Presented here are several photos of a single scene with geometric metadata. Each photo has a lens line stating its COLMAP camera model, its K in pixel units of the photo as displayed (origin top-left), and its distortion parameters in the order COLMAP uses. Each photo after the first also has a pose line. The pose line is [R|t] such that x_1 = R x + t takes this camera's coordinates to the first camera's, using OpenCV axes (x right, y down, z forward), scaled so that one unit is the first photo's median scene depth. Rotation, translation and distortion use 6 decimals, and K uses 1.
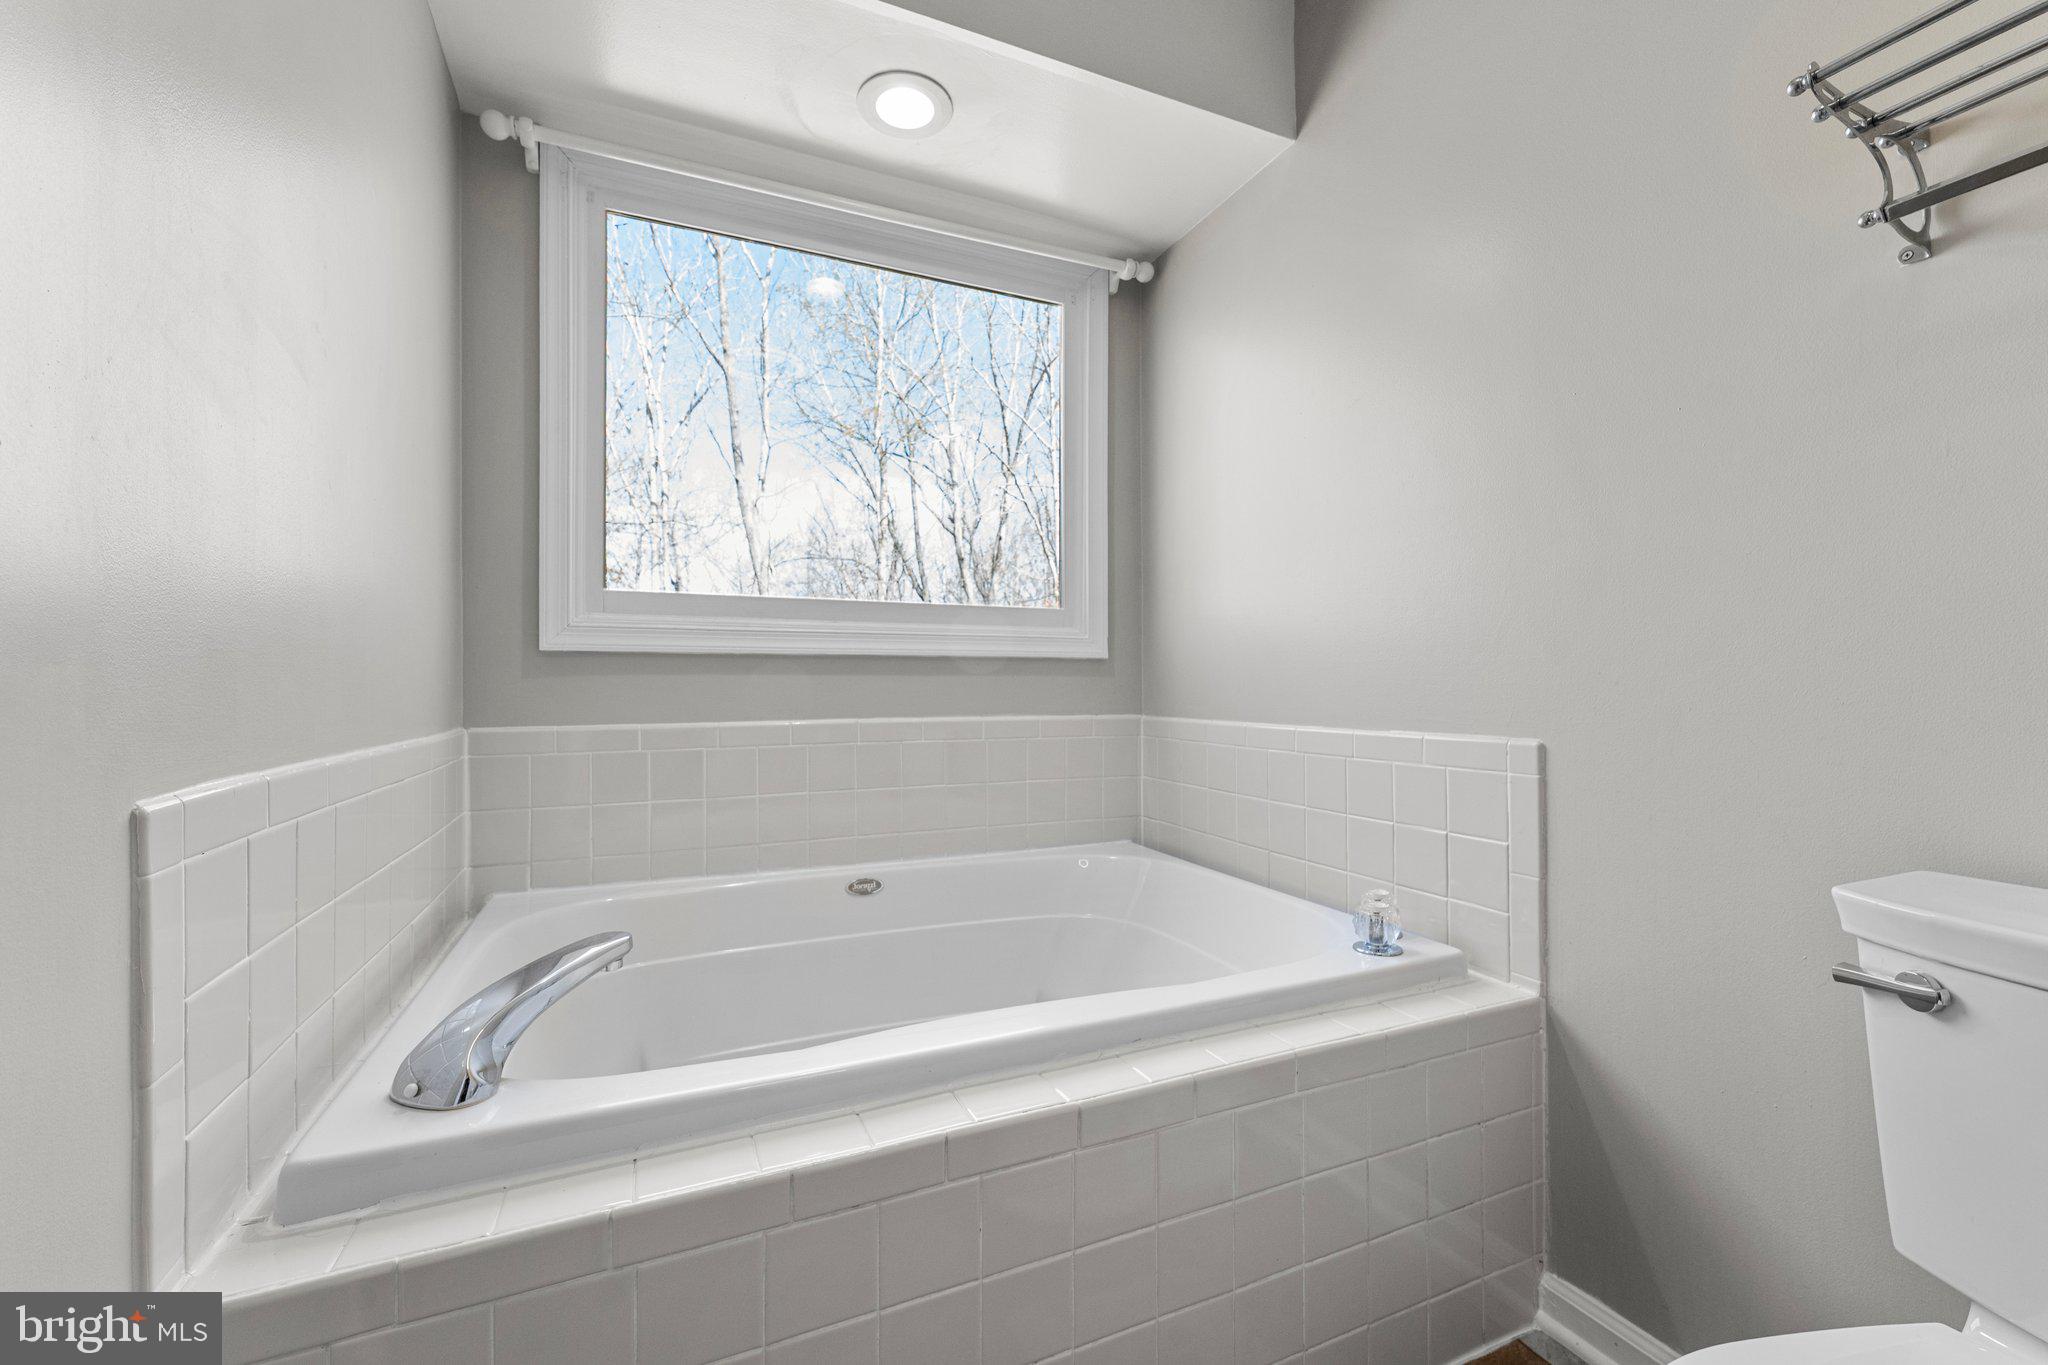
lens RADIAL K [[827.2, 0, 1022.1], [0, 827.2, 683.2], [0, 0, 1]] dist [0.001126, 0.000956]
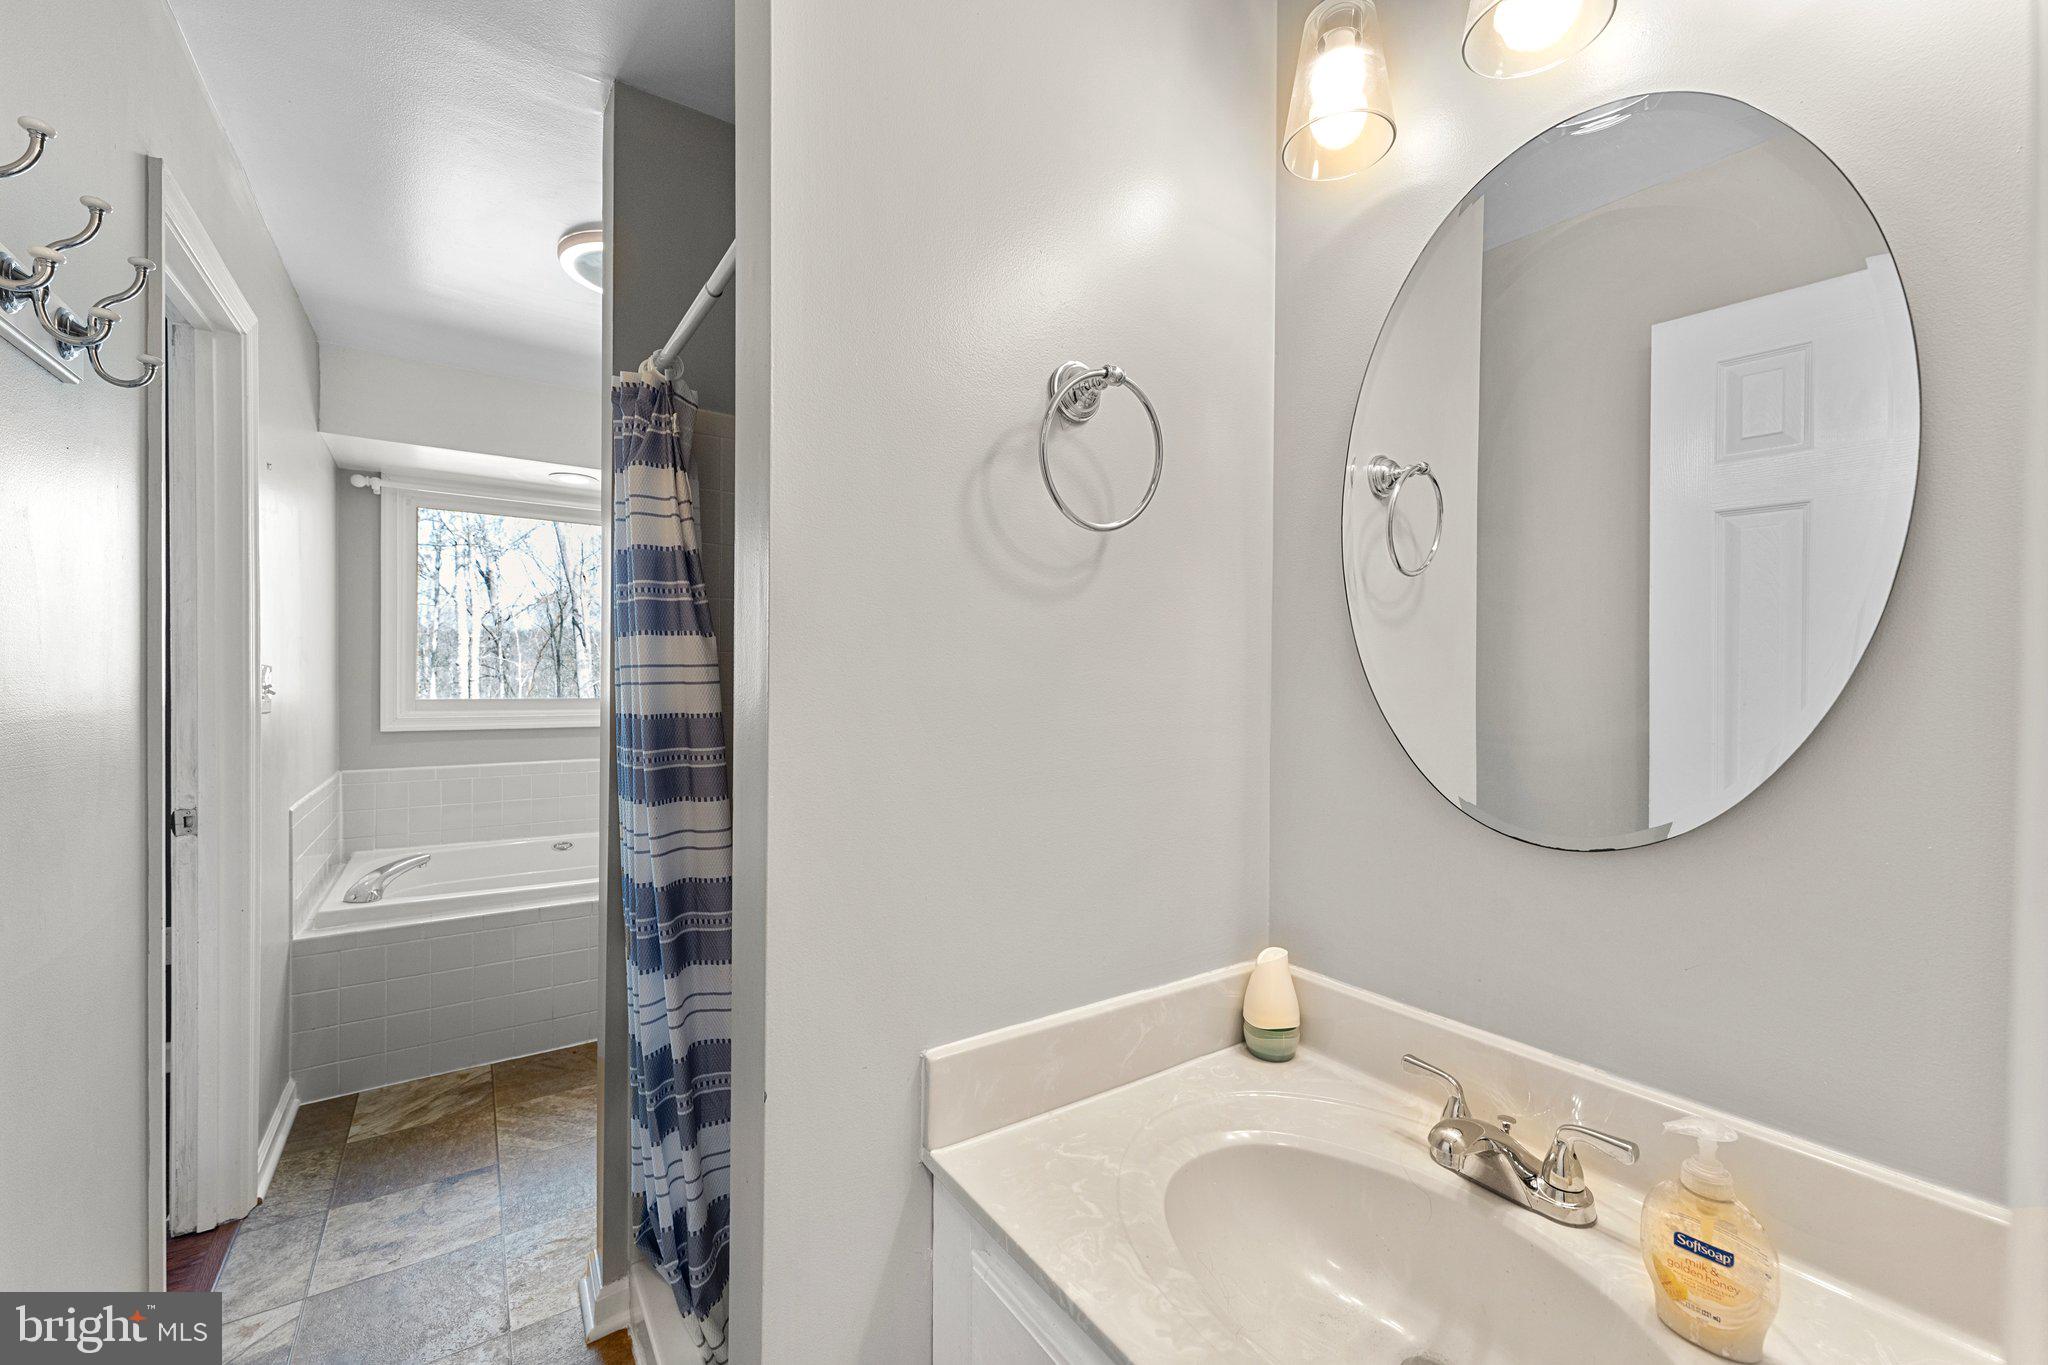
lens RADIAL K [[827.2, 0, 1021.8], [0, 827.2, 679.5], [0, 0, 1]] dist [0.001126, 0.000956]
pose [[0.984198, 0.002784, 0.177047, 0.620496], [-0.002853, 0.999996, 0.000139, -0.176668], [-0.177046, -0.000642, 0.984202, -1.309125]]
